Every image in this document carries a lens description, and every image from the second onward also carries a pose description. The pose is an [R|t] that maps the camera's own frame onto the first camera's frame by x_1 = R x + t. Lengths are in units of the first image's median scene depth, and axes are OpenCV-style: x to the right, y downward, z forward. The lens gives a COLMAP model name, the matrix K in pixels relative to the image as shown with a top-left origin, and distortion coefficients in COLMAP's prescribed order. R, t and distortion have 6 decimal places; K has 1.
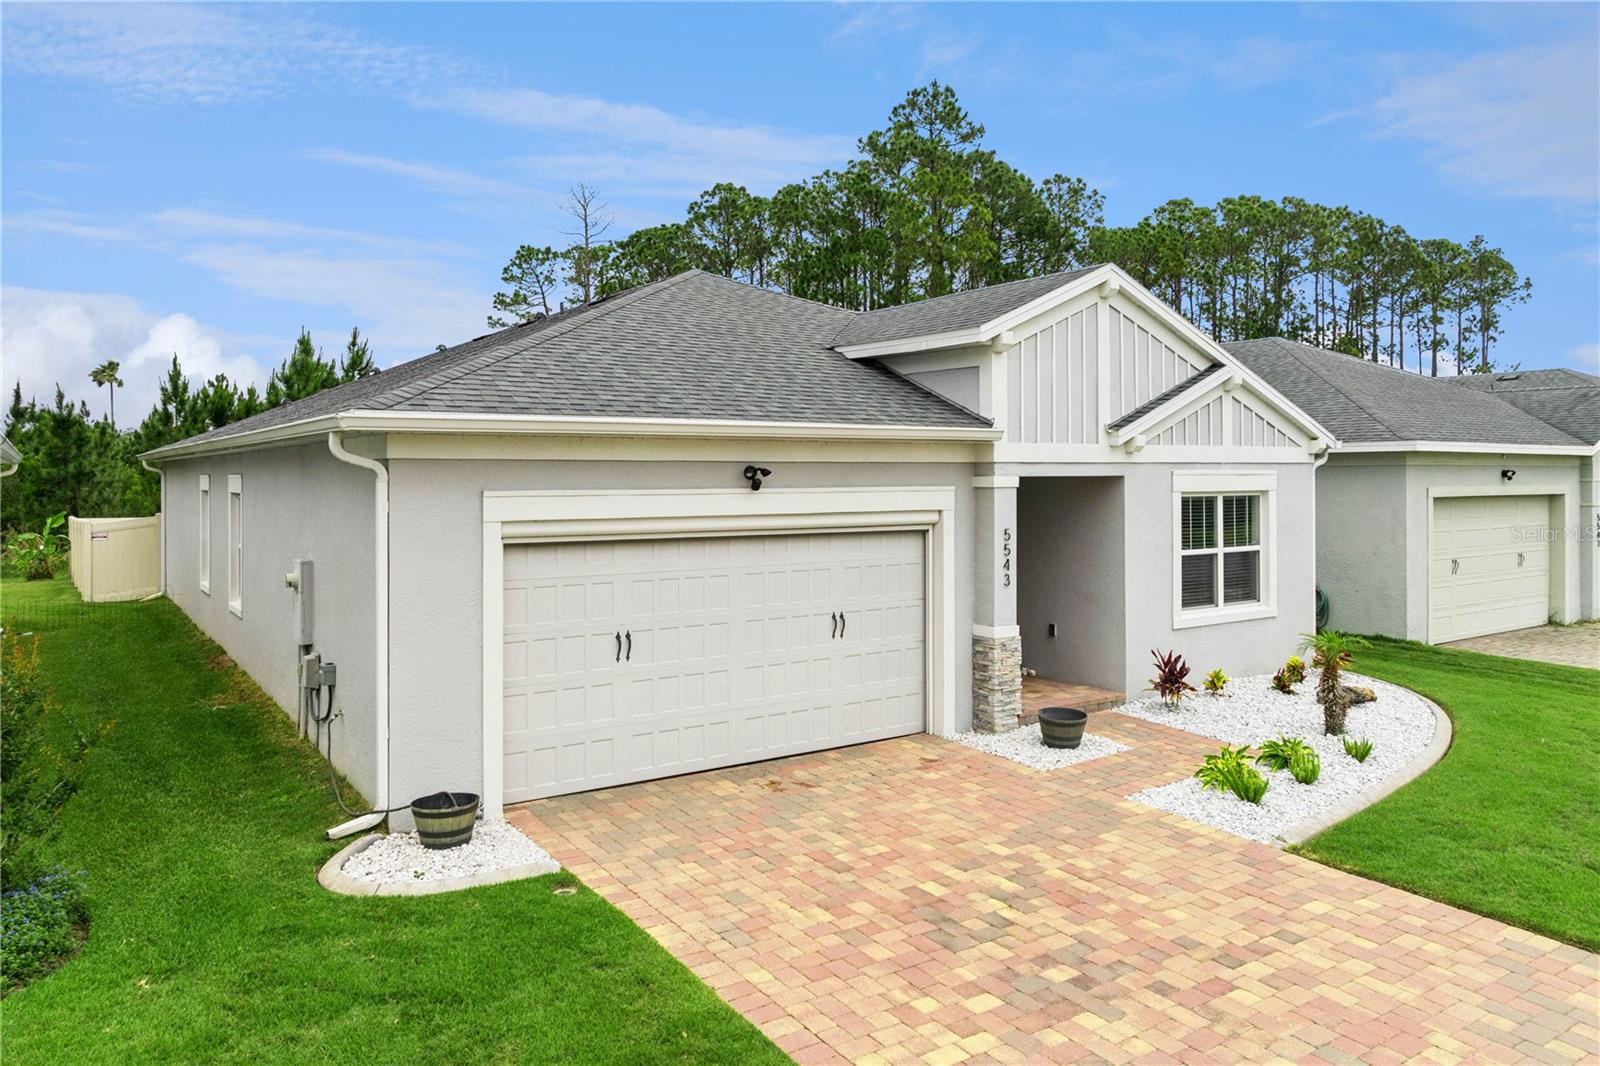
lens RADIAL K [[1064.8, 0, 800.0], [0, 1064.8, 475.4], [0, 0, 1]] dist [-0.022123, 0.001869]
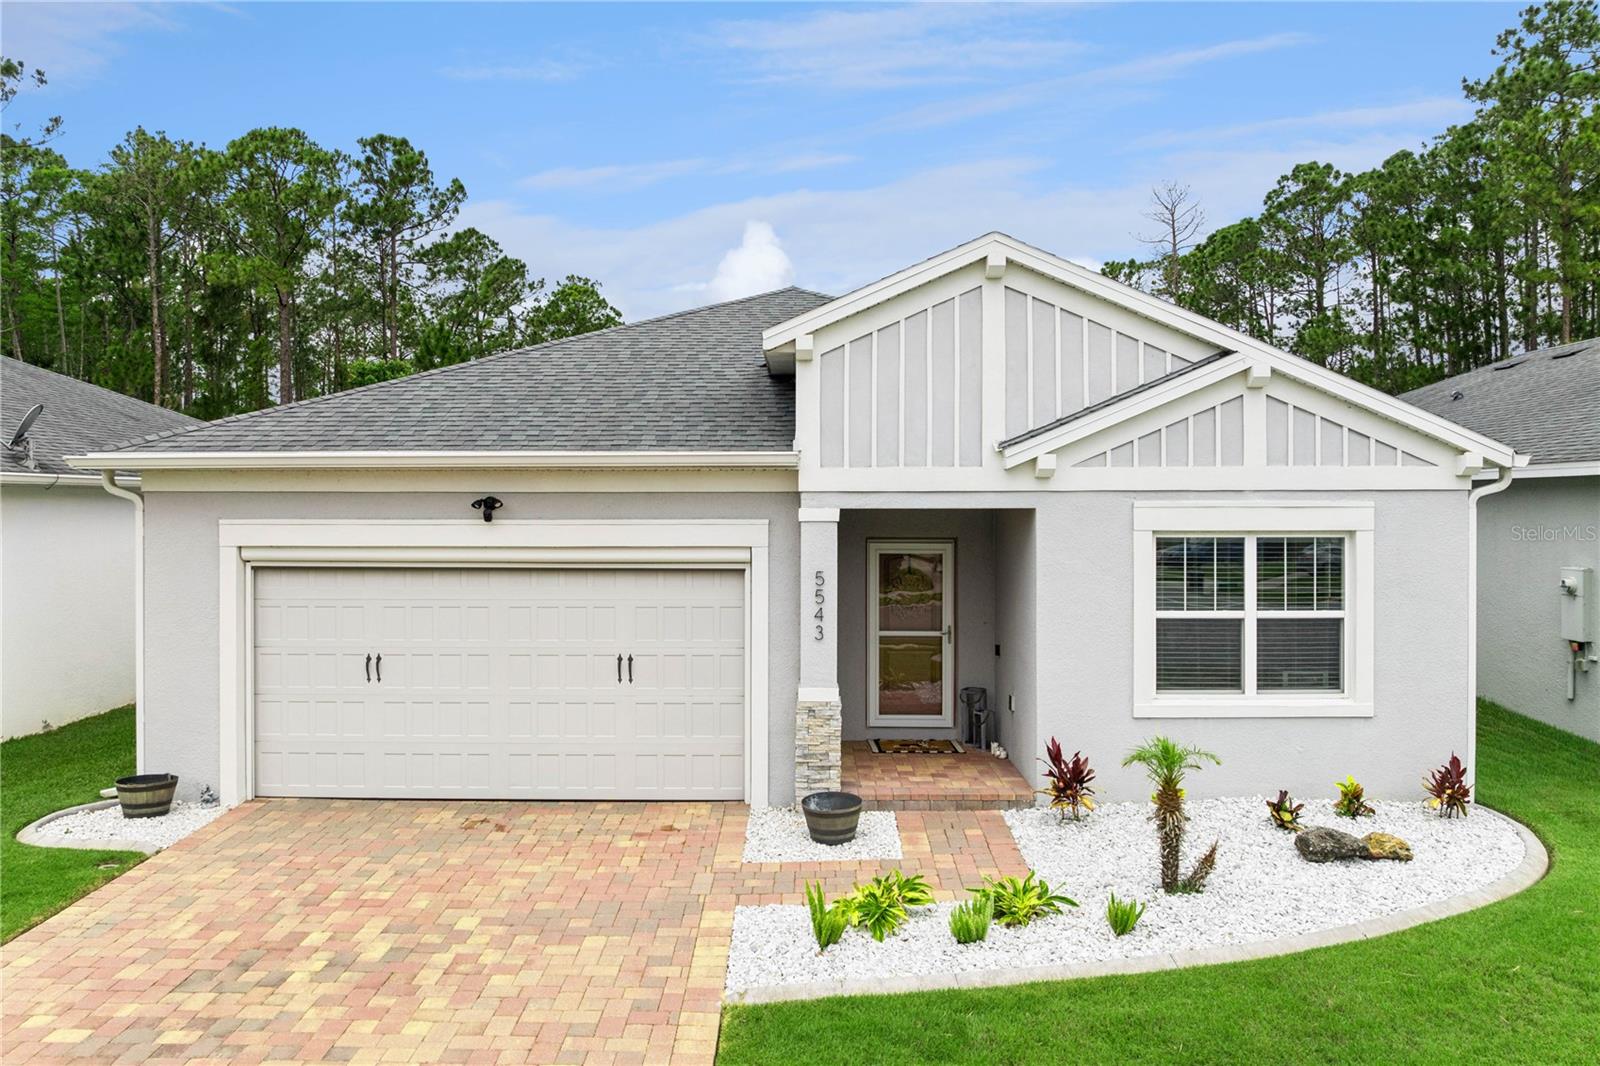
lens RADIAL K [[1118.0, 0, 798.6], [0, 1118.0, 501.9], [0, 0, 1]] dist [-0.039320, 0.008513]
pose [[0.831624, 0.001177, -0.555338, 0.756912], [-0.002035, 0.999997, -0.000929, -0.003849], [0.555335, 0.001903, 0.831624, 0.299247]]
